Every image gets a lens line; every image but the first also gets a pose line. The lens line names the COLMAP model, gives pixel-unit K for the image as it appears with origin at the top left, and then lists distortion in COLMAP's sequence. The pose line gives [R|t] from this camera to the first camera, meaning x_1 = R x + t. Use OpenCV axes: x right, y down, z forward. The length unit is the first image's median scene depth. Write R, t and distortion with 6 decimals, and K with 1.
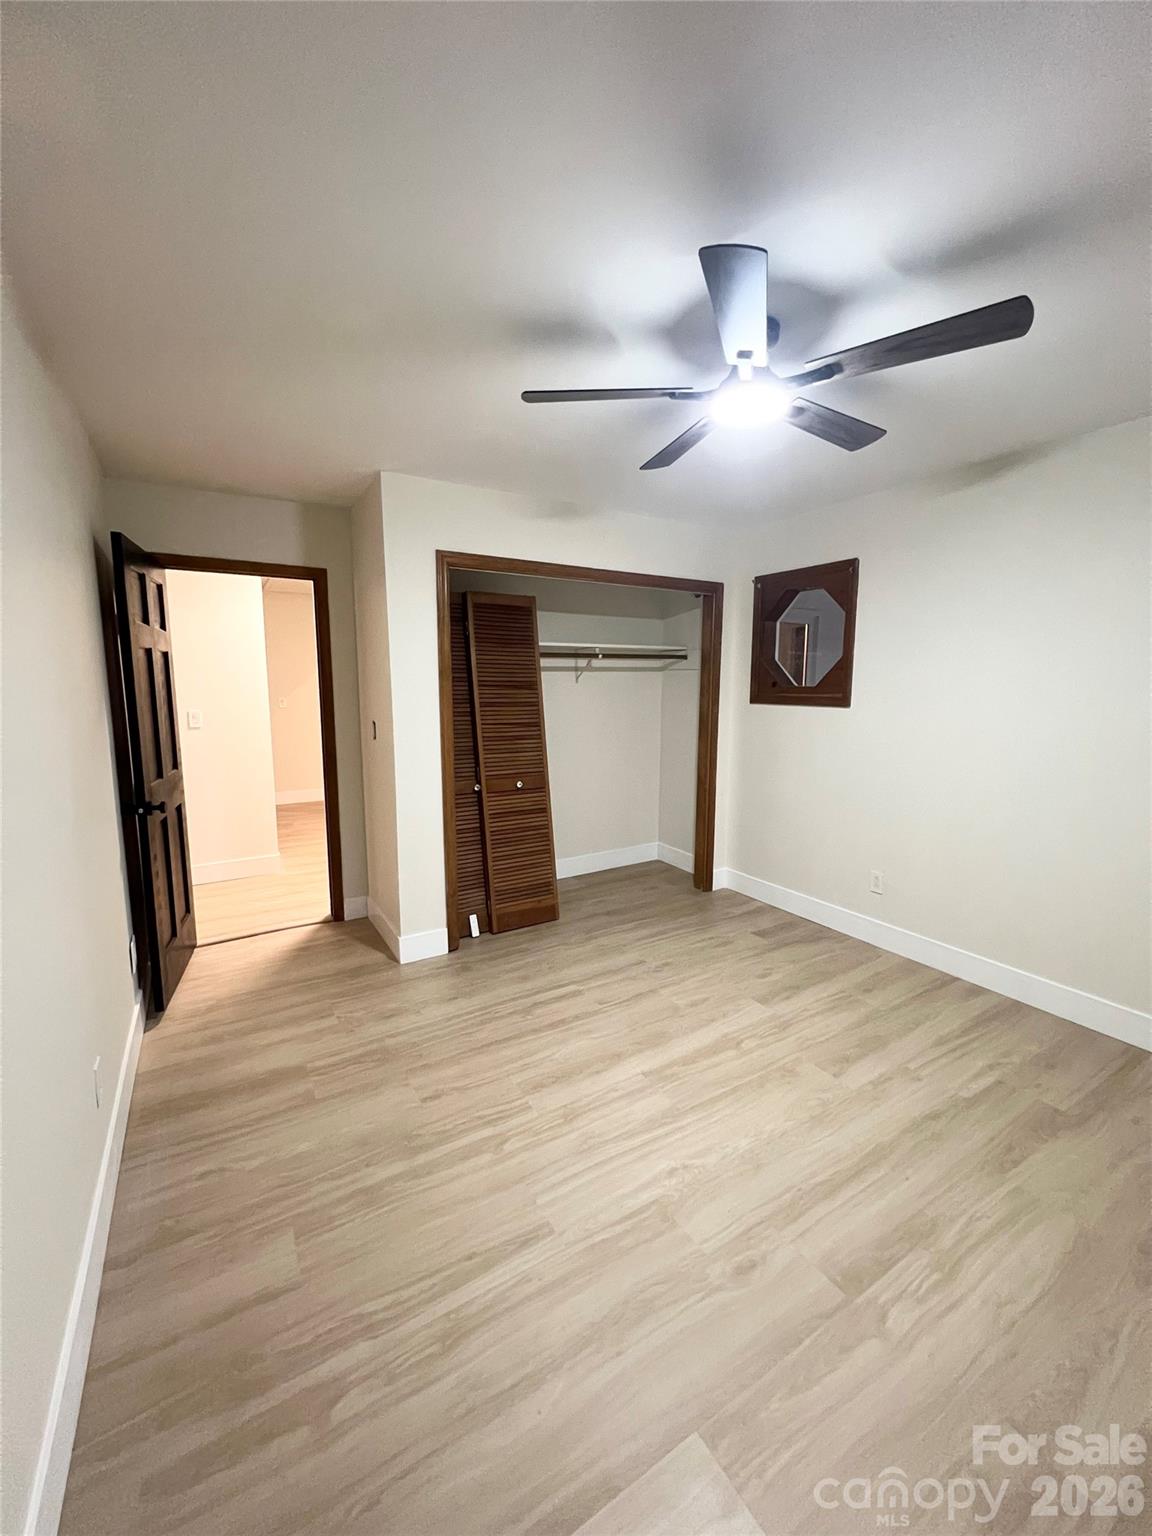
lens RADIAL K [[612.5, 0, 577.6], [0, 612.5, 769.7], [0, 0, 1]] dist [-0.001425, 0.001119]
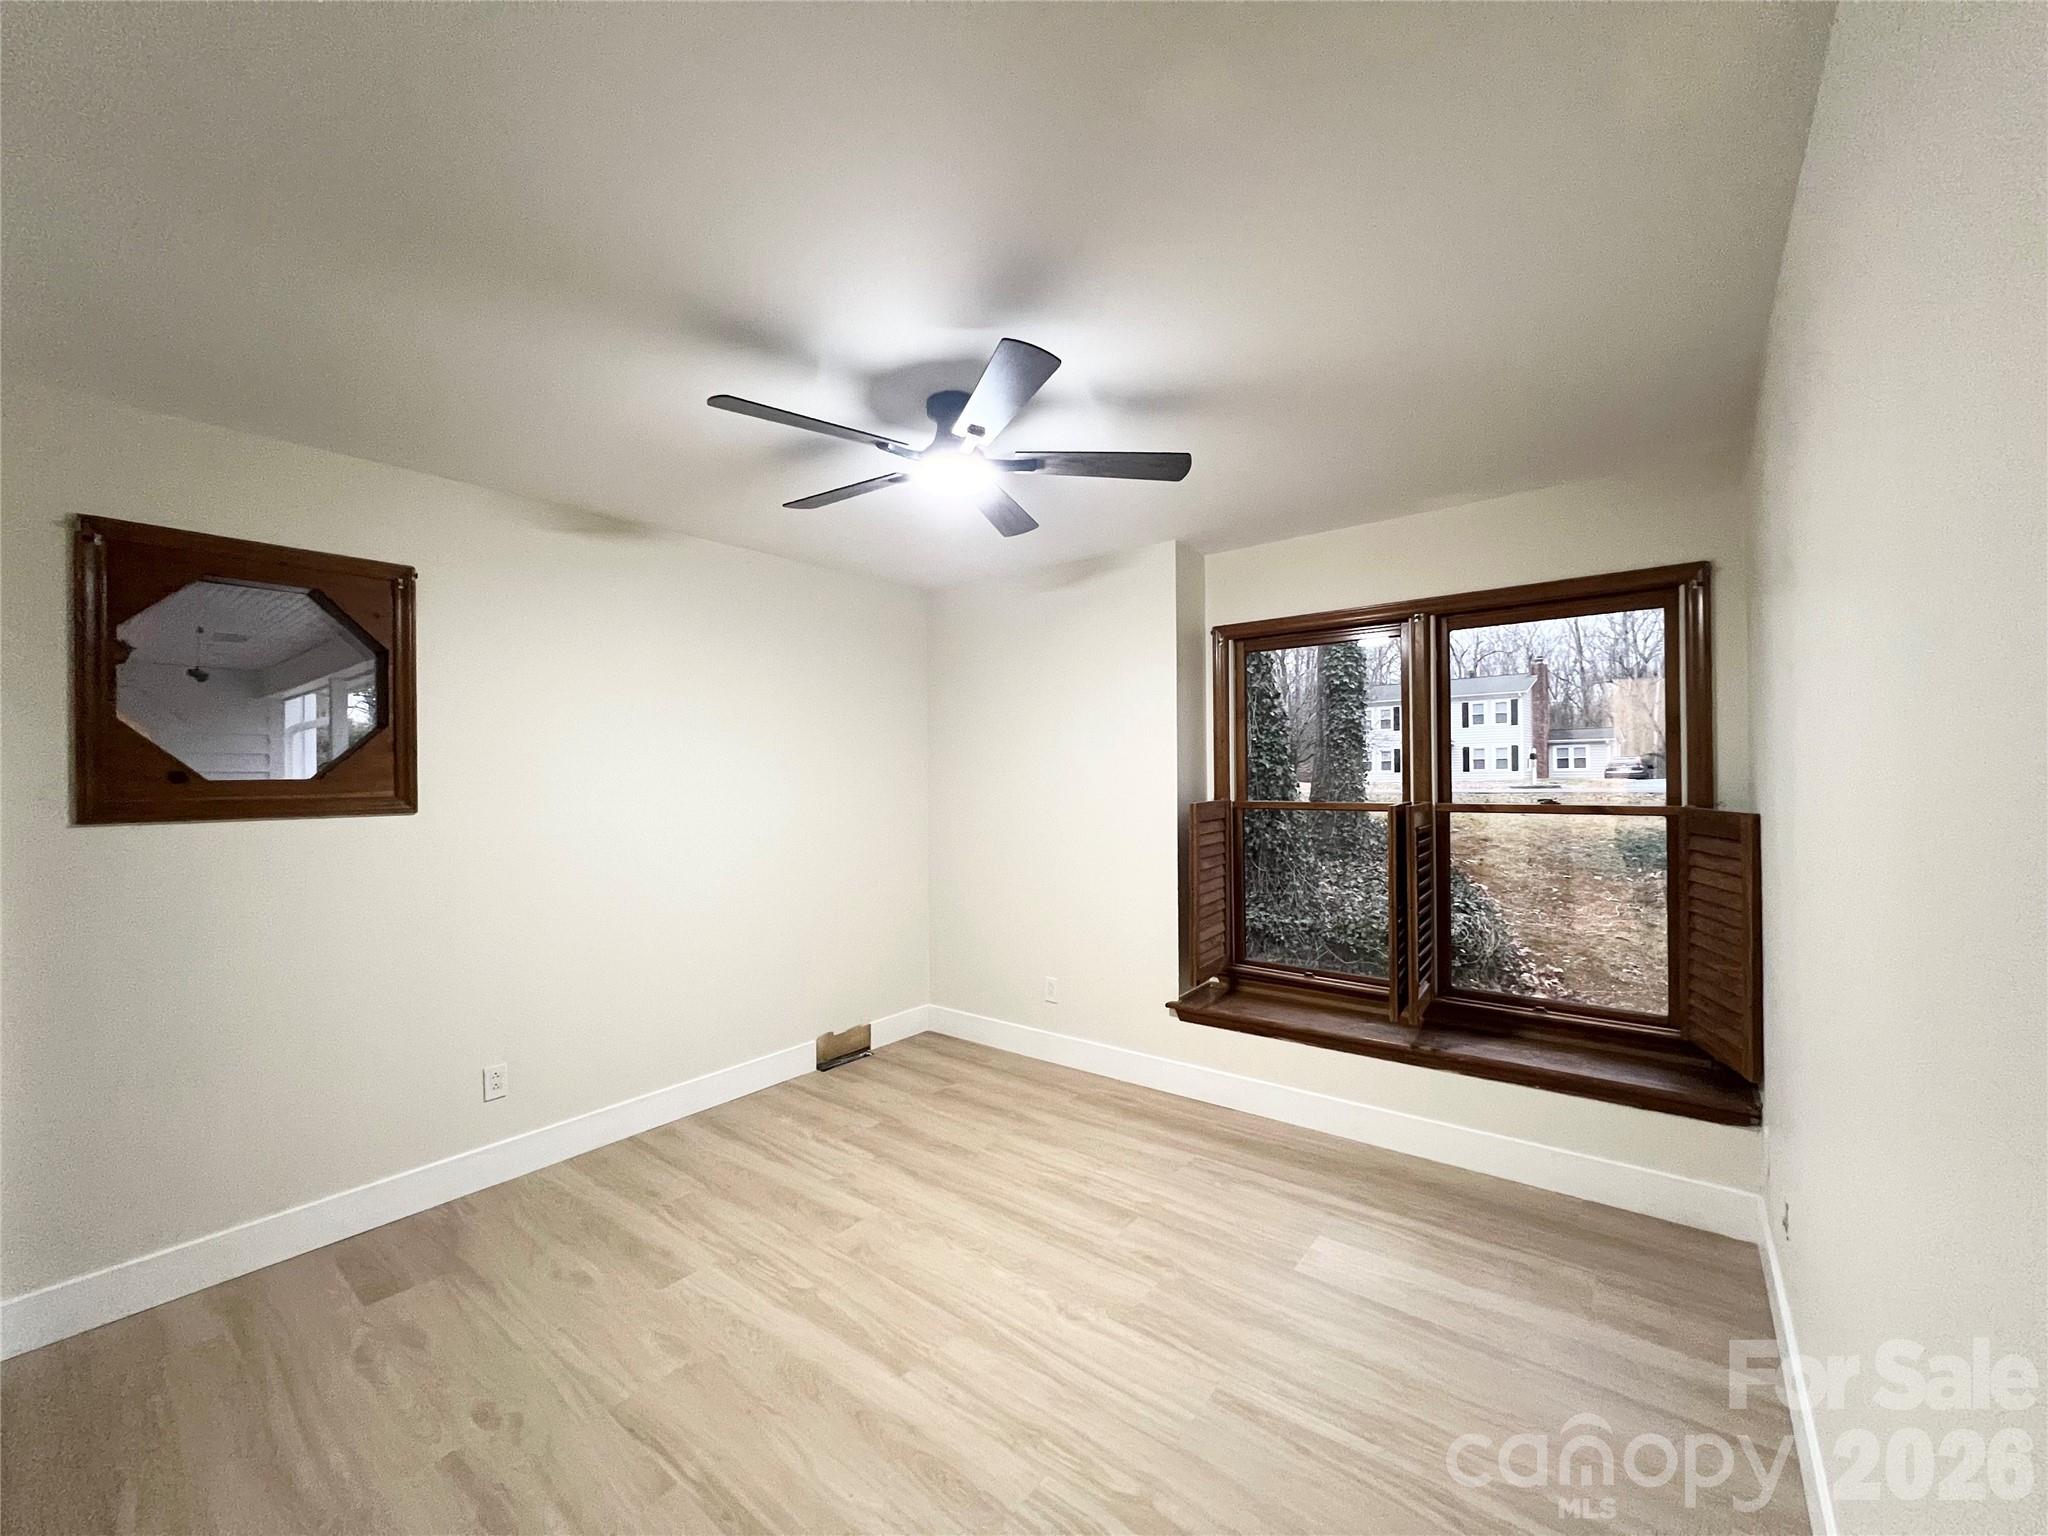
lens RADIAL K [[816.6, 0, 1018.0], [0, 816.6, 767.6], [0, 0, 1]] dist [-0.001425, 0.001119]
pose [[-0.337517, 0.012056, 0.941242, -0.744173], [0.144778, 0.988685, 0.039251, -0.139688], [-0.930119, 0.149519, -0.335443, 1.090902]]
